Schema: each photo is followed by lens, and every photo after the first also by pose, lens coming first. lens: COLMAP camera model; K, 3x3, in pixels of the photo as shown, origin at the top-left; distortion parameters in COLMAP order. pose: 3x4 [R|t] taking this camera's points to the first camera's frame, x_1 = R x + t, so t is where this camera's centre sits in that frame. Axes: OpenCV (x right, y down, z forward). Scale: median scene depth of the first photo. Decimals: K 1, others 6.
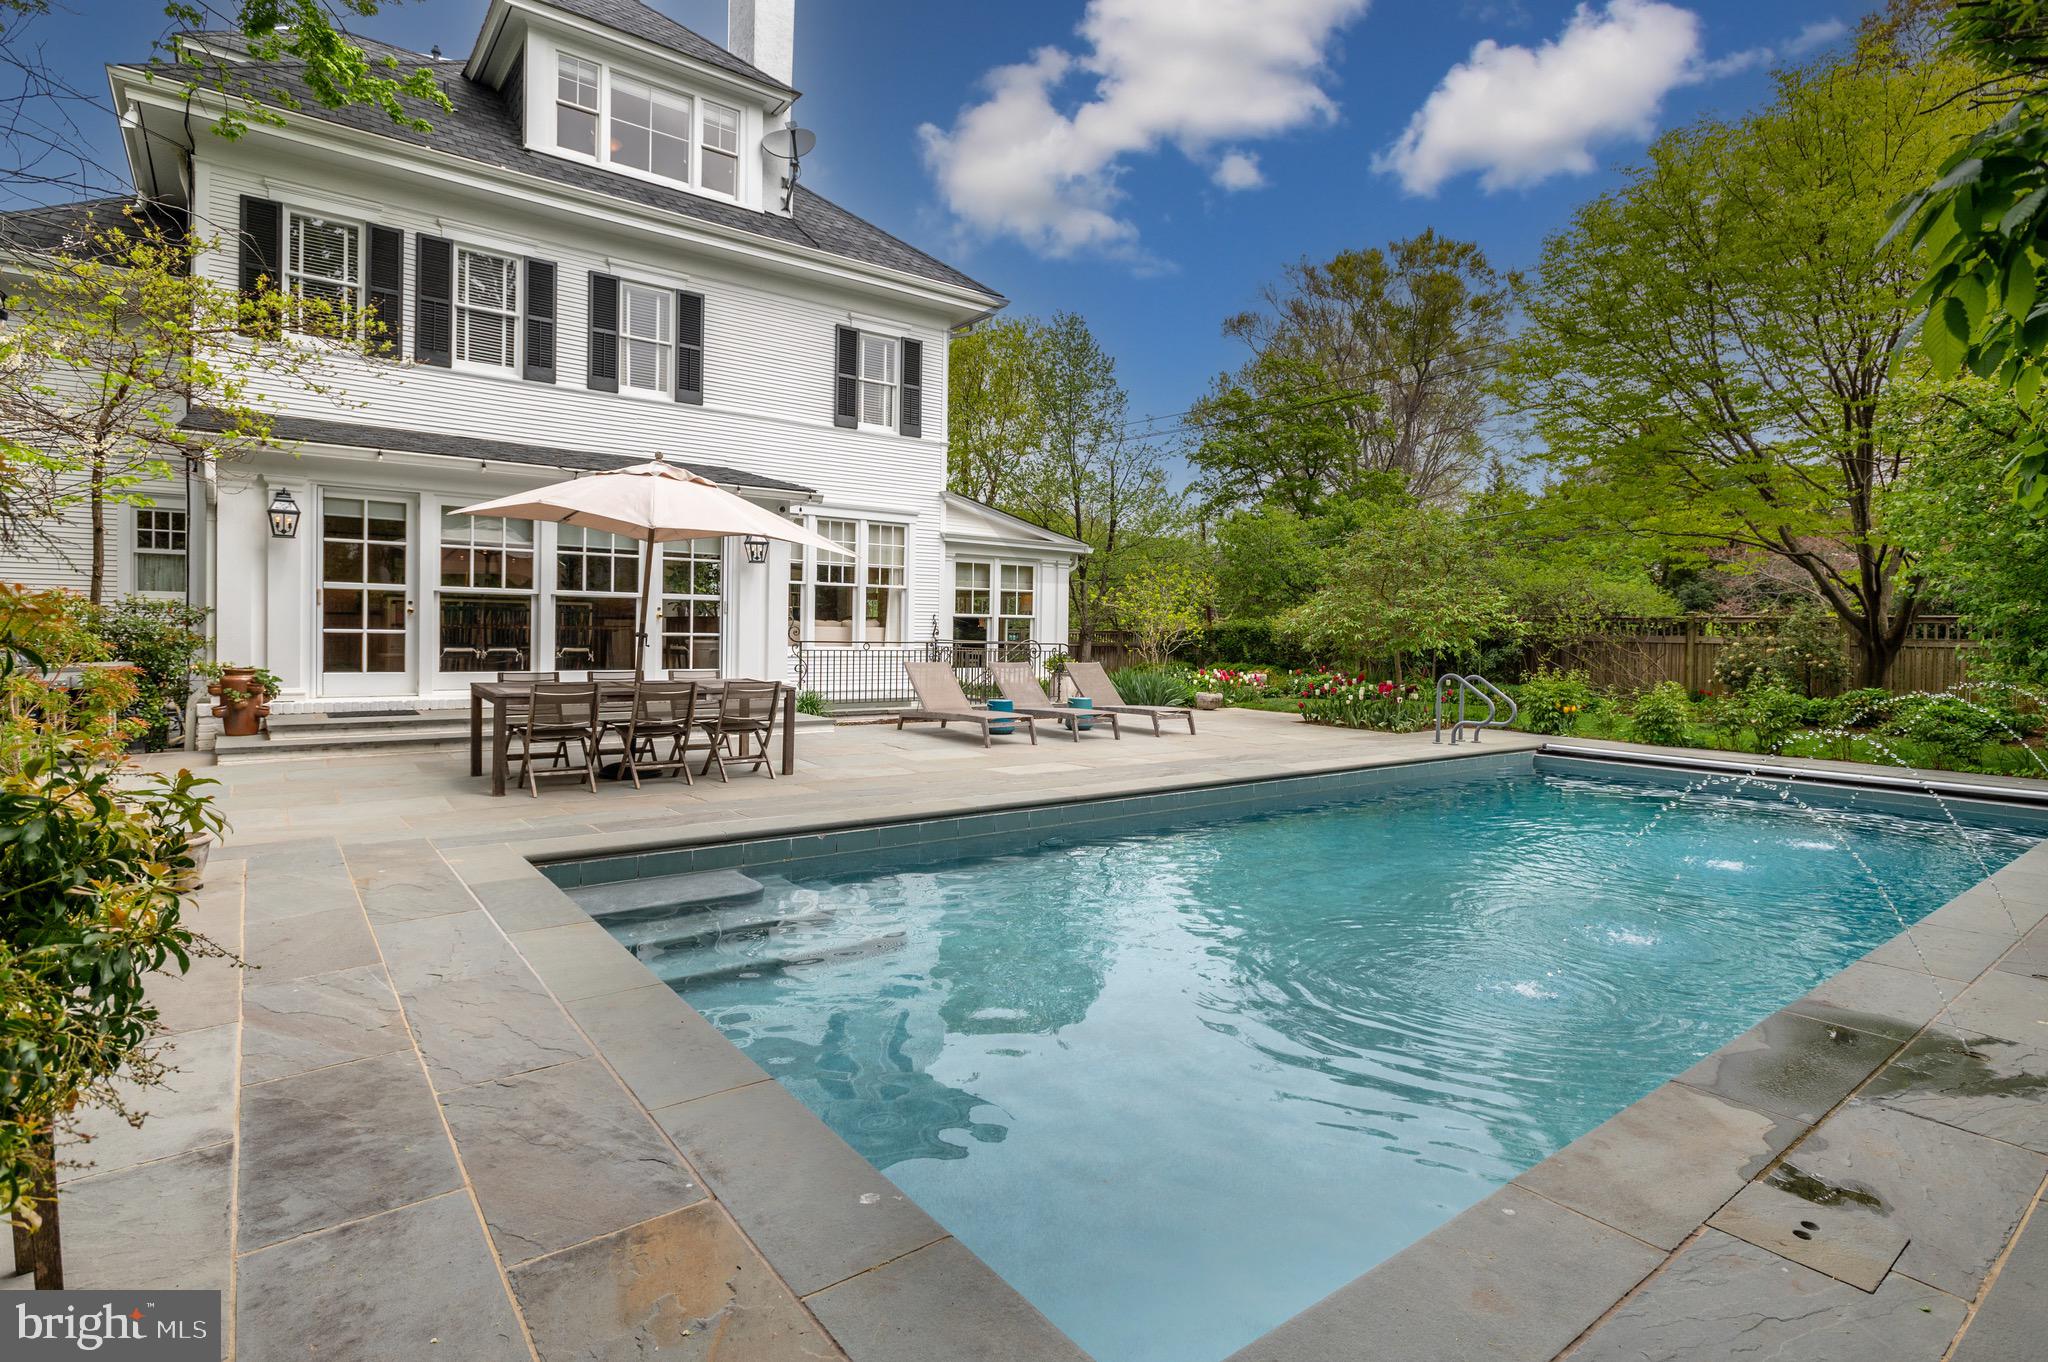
lens RADIAL K [[992.5, 0, 992.9], [0, 992.5, 654.4], [0, 0, 1]] dist [-0.006655, 0.000952]
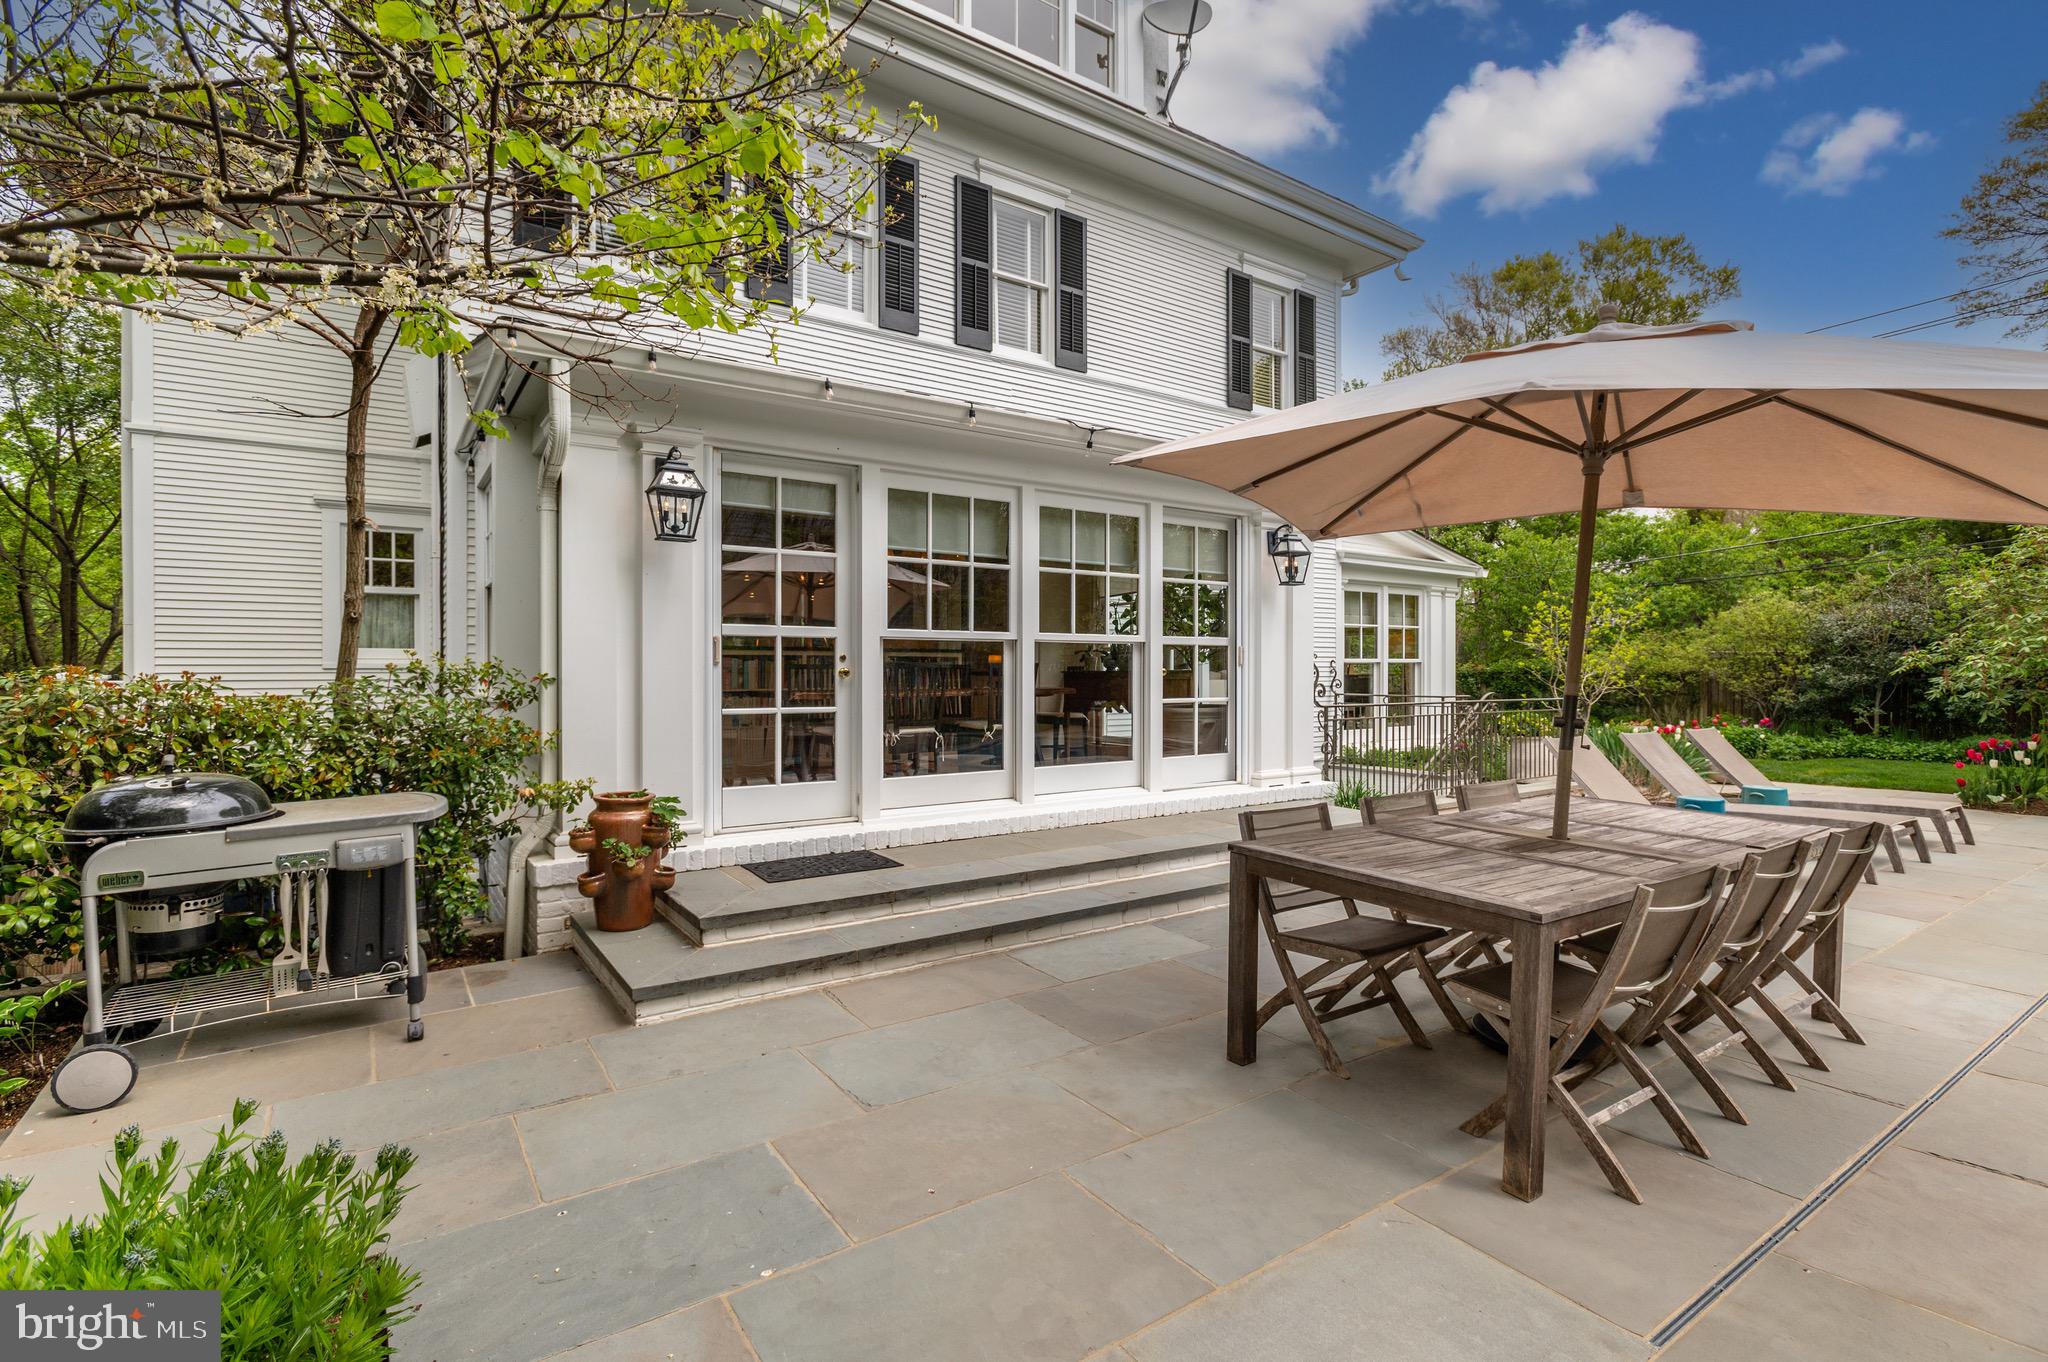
lens RADIAL K [[992.5, 0, 1015.1], [0, 992.5, 684.0], [0, 0, 1]] dist [-0.006655, 0.000952]
pose [[0.997845, -0.018422, -0.062976, -0.439465], [0.017436, 0.999717, -0.016166, -0.025592], [0.063257, 0.015034, 0.997884, 0.420836]]
